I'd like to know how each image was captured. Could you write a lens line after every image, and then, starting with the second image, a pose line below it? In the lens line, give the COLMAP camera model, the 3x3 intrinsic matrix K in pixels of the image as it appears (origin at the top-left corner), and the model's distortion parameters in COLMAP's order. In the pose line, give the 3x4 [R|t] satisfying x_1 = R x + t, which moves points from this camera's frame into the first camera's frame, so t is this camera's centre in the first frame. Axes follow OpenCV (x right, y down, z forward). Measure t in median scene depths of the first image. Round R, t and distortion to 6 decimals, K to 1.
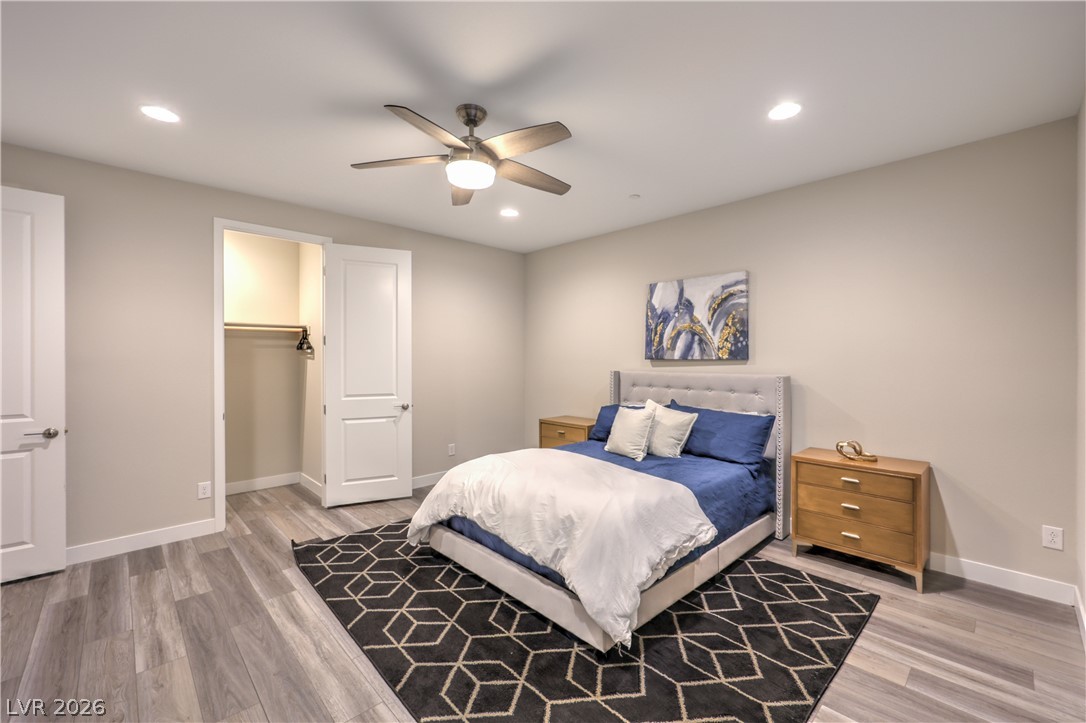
lens RADIAL K [[449.7, 0, 552.6], [0, 449.7, 356.9], [0, 0, 1]] dist [0.002487, 0.000029]
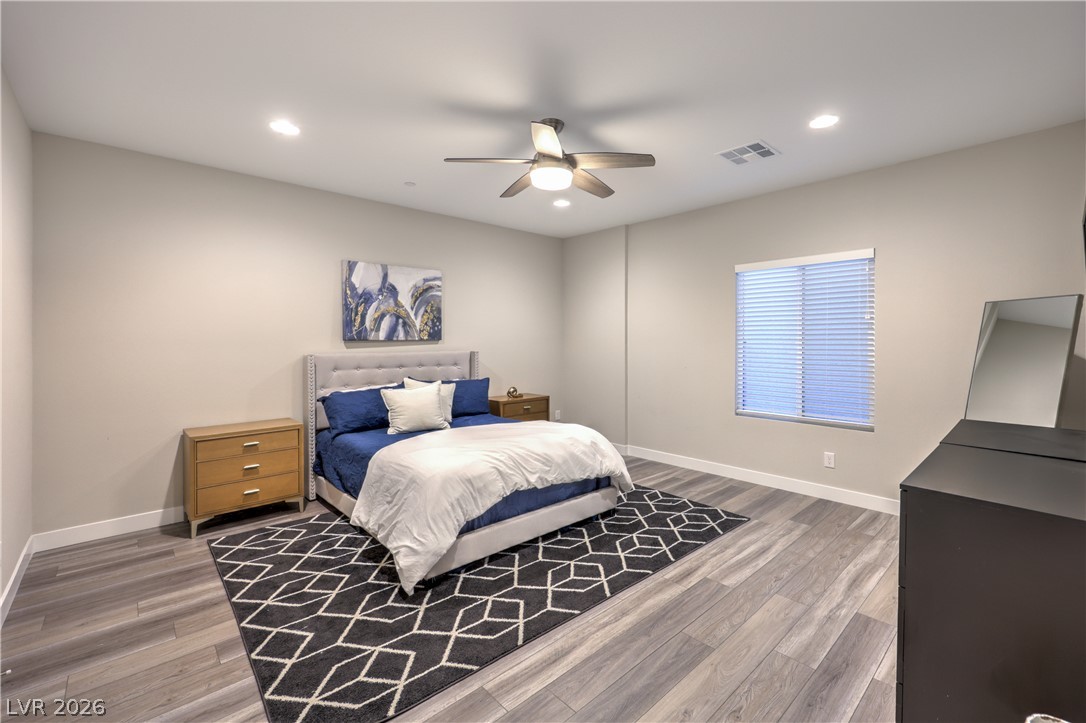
lens RADIAL K [[464.6, 0, 579.1], [0, 464.6, 337.7], [0, 0, 1]] dist [-0.000634, -0.000167]
pose [[-0.005737, 0.003786, 0.999976, -0.862733], [0.002016, 0.999991, -0.003774, 0.005076], [-0.999982, 0.001994, -0.005744, 0.591362]]
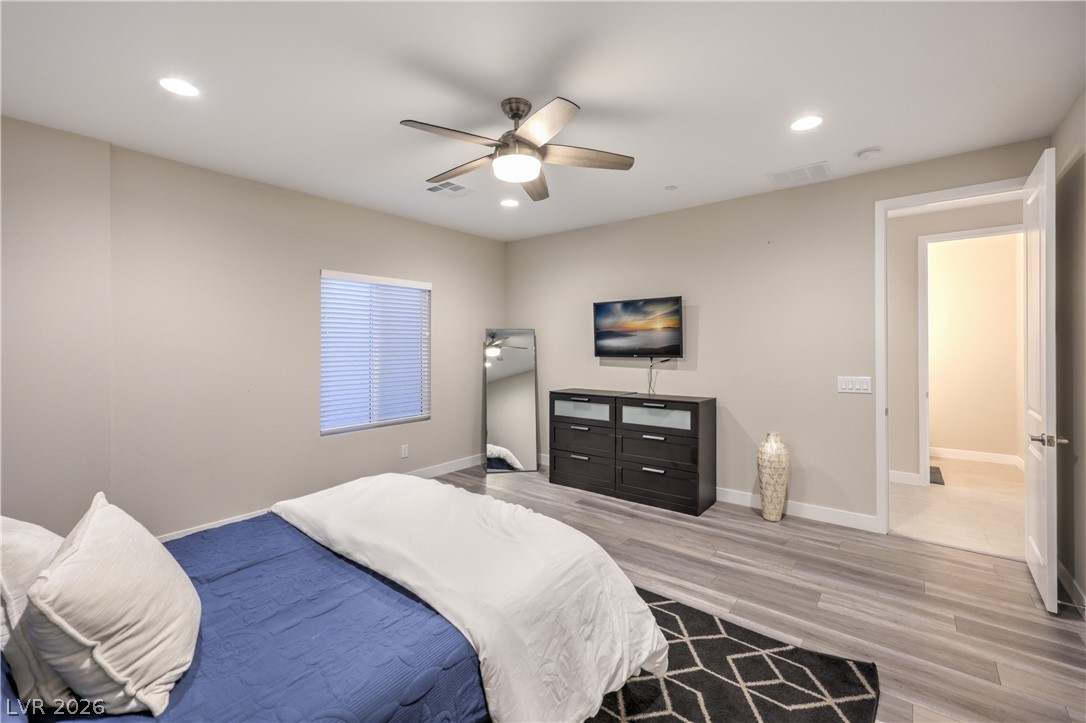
lens RADIAL K [[455.2, 0, 540.9], [0, 455.2, 347.3], [0, 0, 1]] dist [-0.000481, -0.000197]
pose [[-0.993653, 0.006387, -0.112310, -0.073804], [0.006215, 0.999979, 0.001884, -0.003566], [0.112320, 0.001175, -0.993671, 1.266908]]
